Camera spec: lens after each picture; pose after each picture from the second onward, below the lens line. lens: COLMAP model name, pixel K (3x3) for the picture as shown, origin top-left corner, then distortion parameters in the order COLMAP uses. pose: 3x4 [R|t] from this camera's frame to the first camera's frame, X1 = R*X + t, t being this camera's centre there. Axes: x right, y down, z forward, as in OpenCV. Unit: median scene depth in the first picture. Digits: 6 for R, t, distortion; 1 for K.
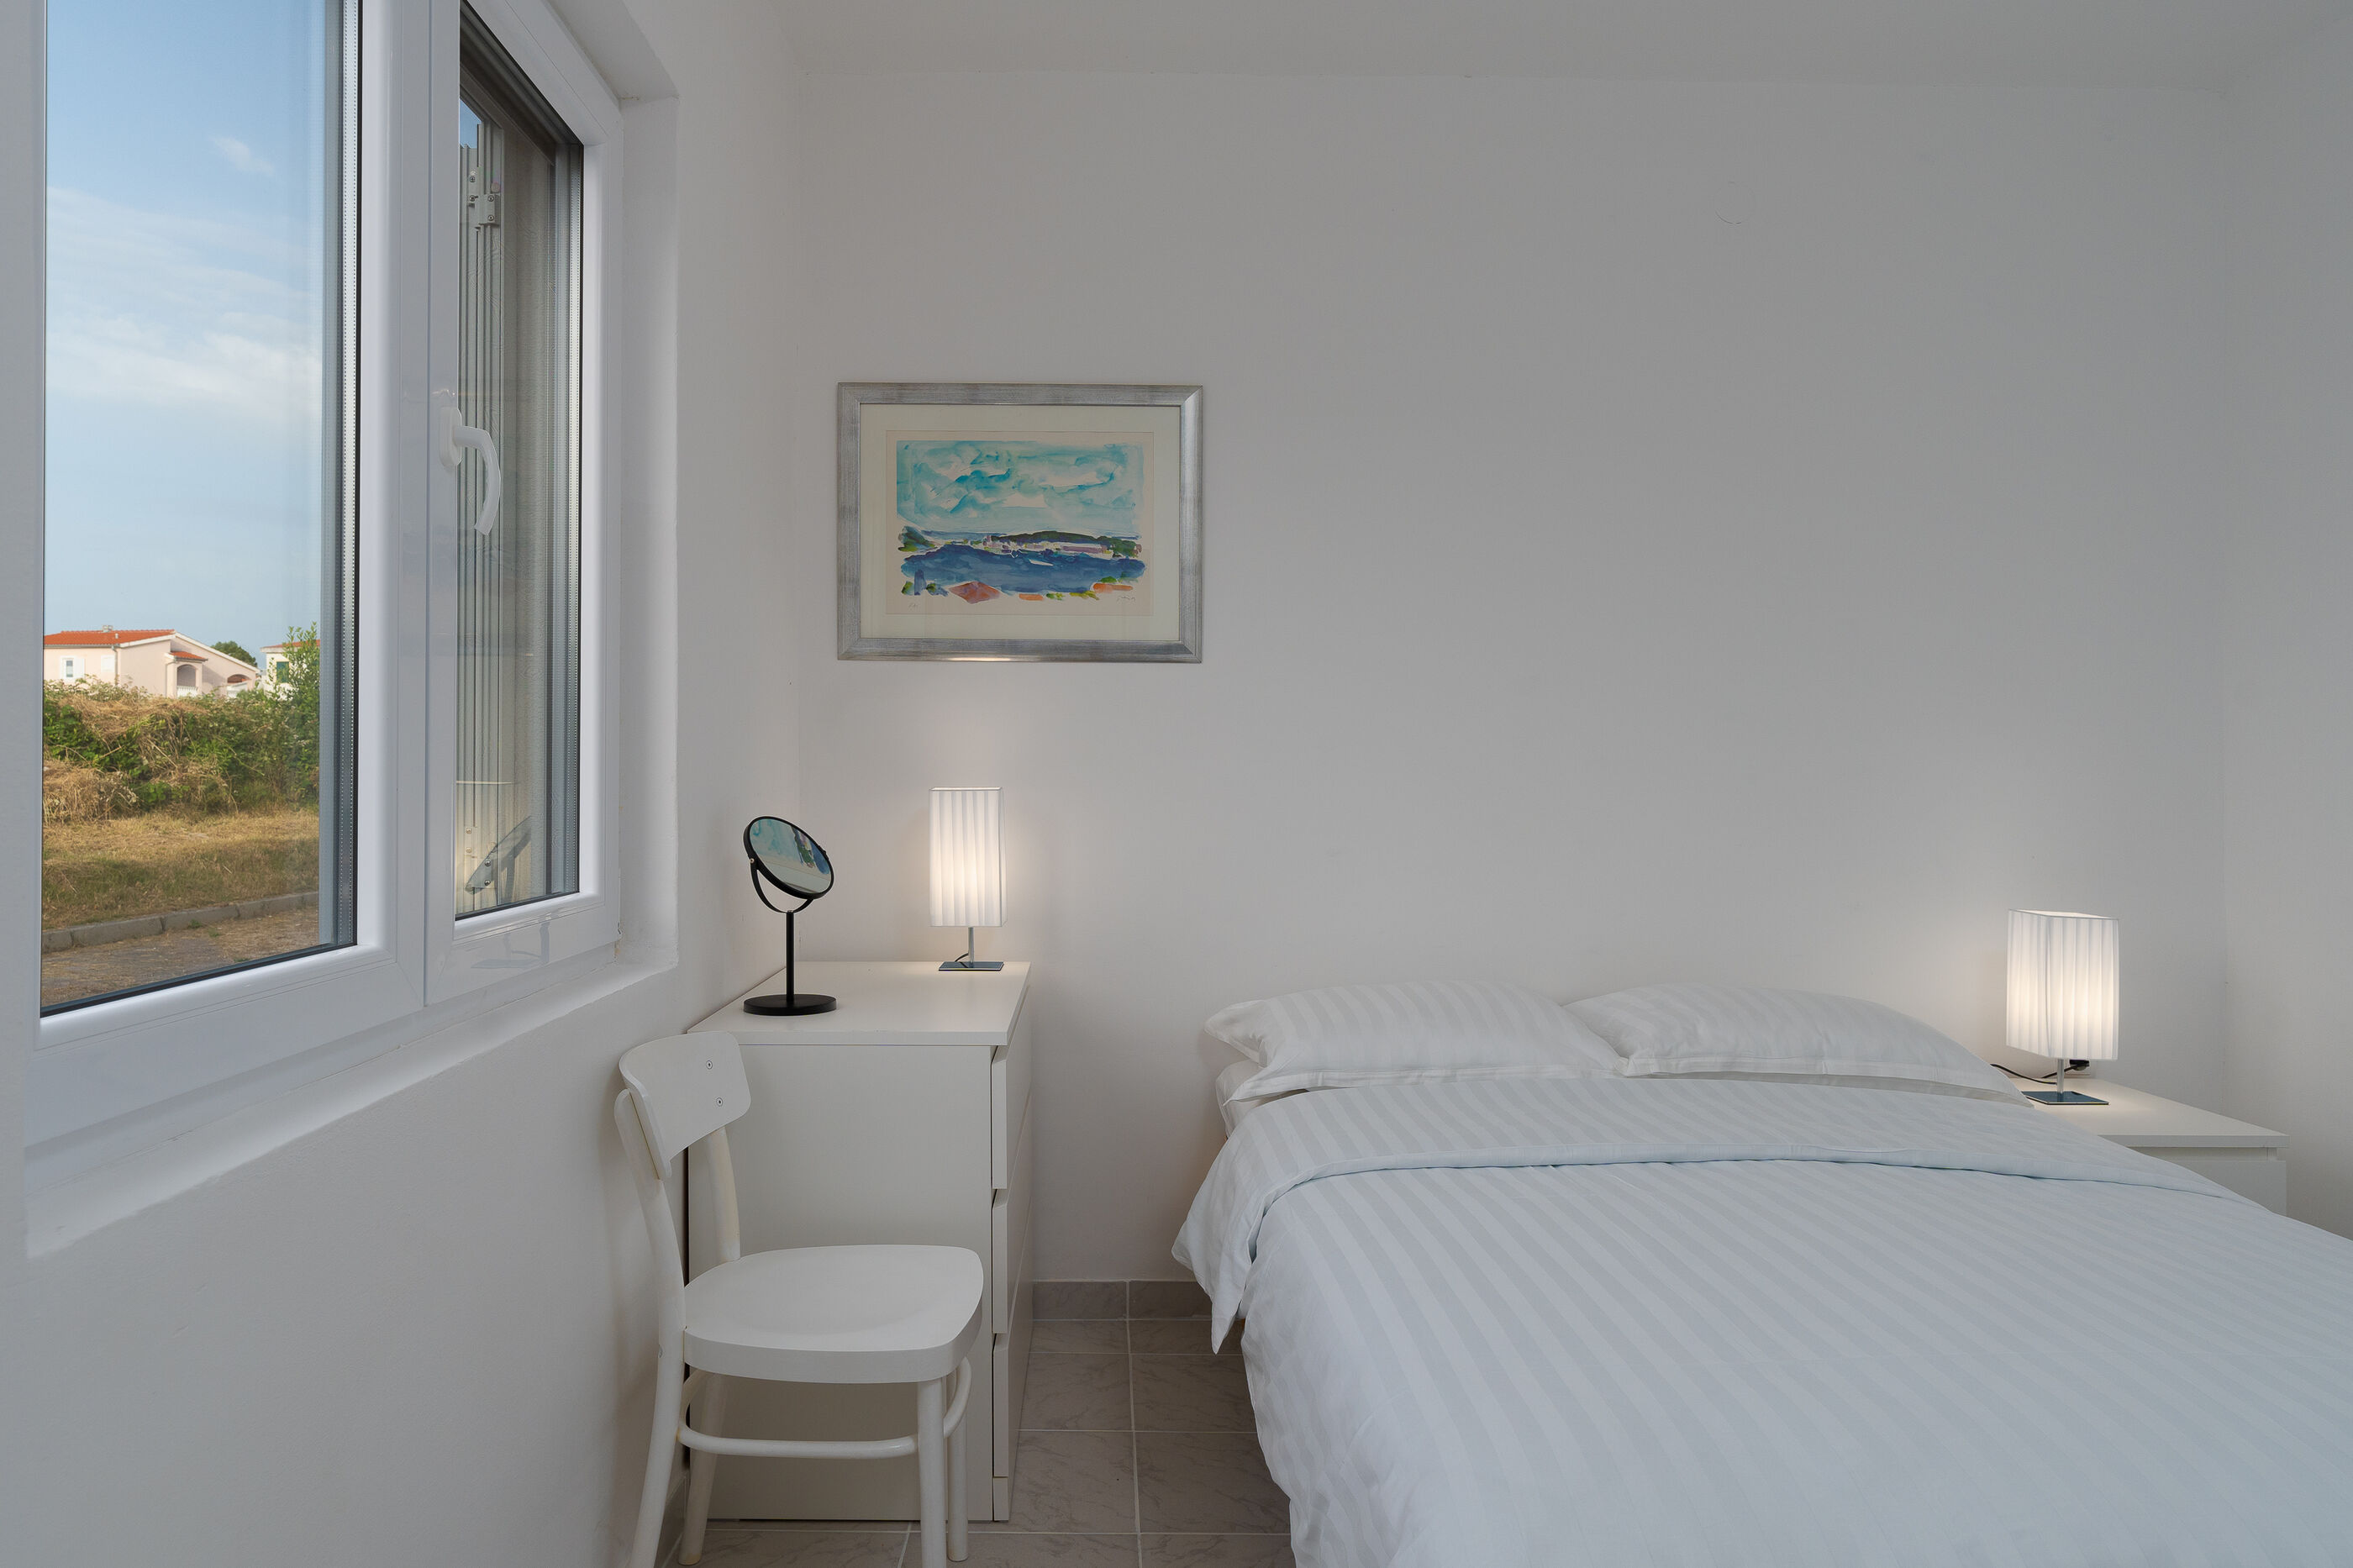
lens RADIAL K [[1266.6, 0, 1031.9], [0, 1266.6, 781.4], [0, 0, 1]] dist [-0.002870, 0.000103]
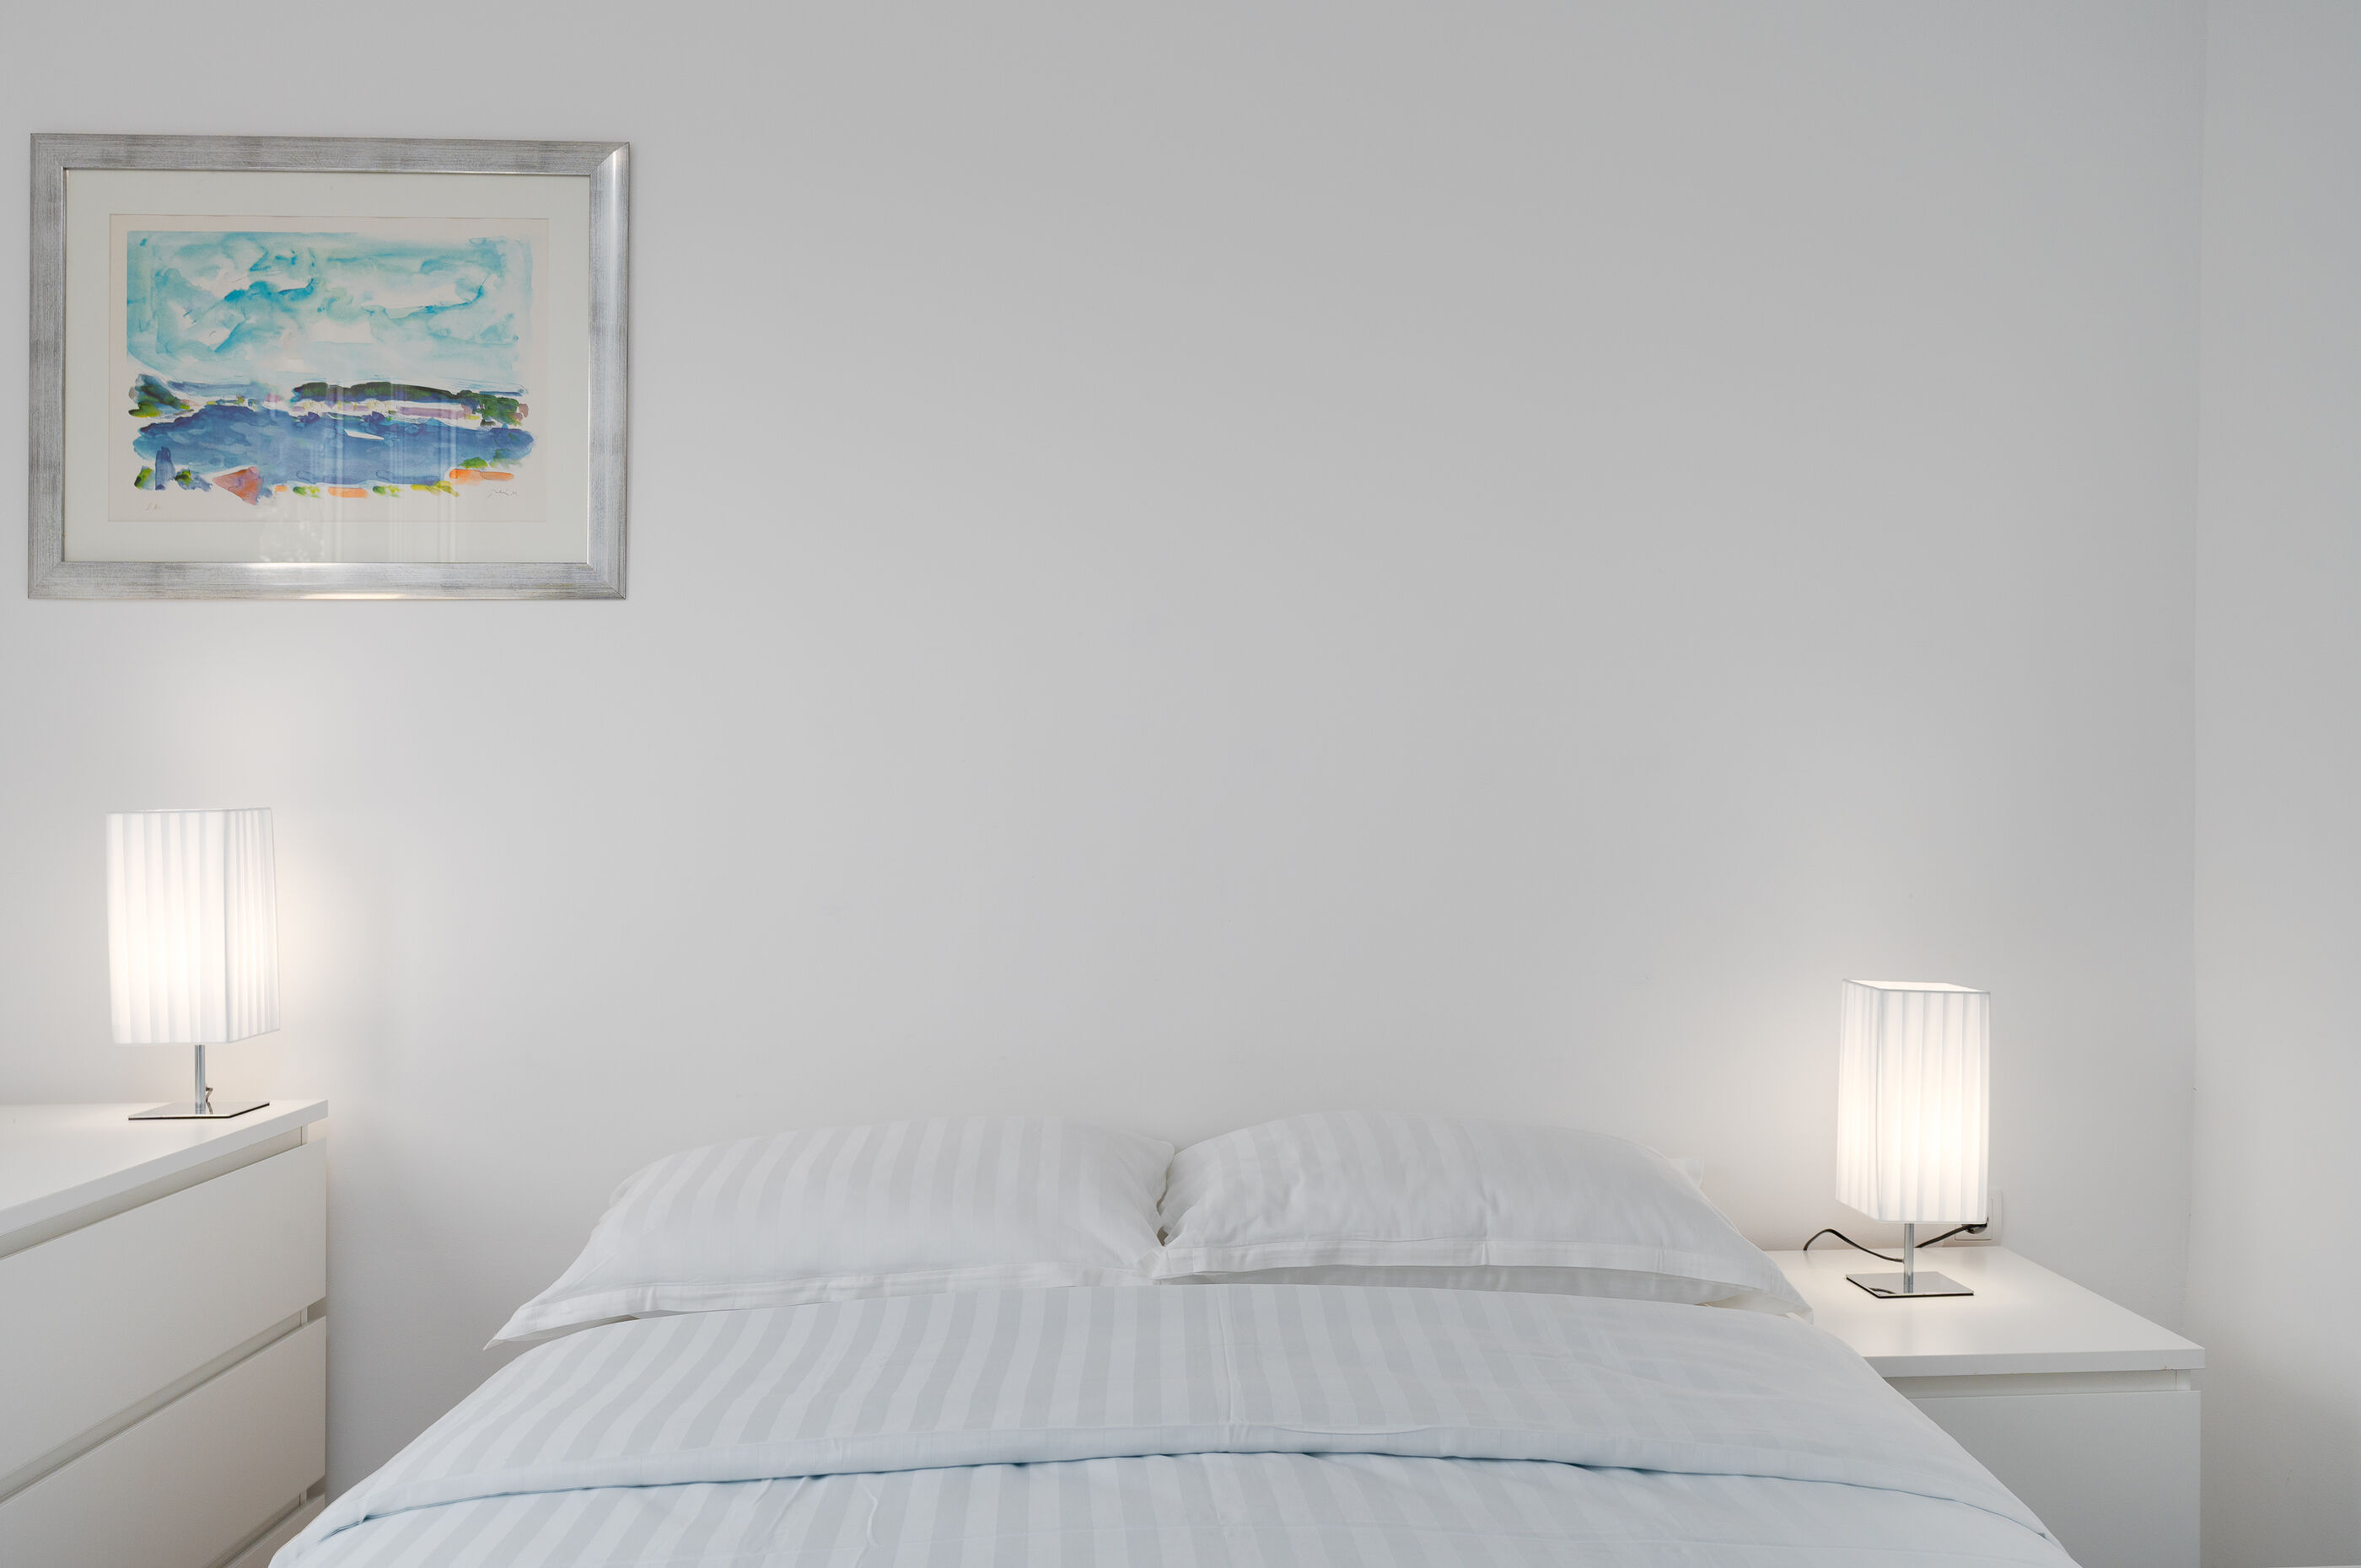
lens RADIAL K [[1657.8, 0, 1190.4], [0, 1657.8, 837.8], [0, 0, 1]] dist [-0.002237, -0.014018]
pose [[0.997056, -0.012989, 0.075568, 0.400075], [0.012802, 0.999914, 0.002957, 0.025669], [-0.075600, -0.001981, 0.997136, 0.222269]]
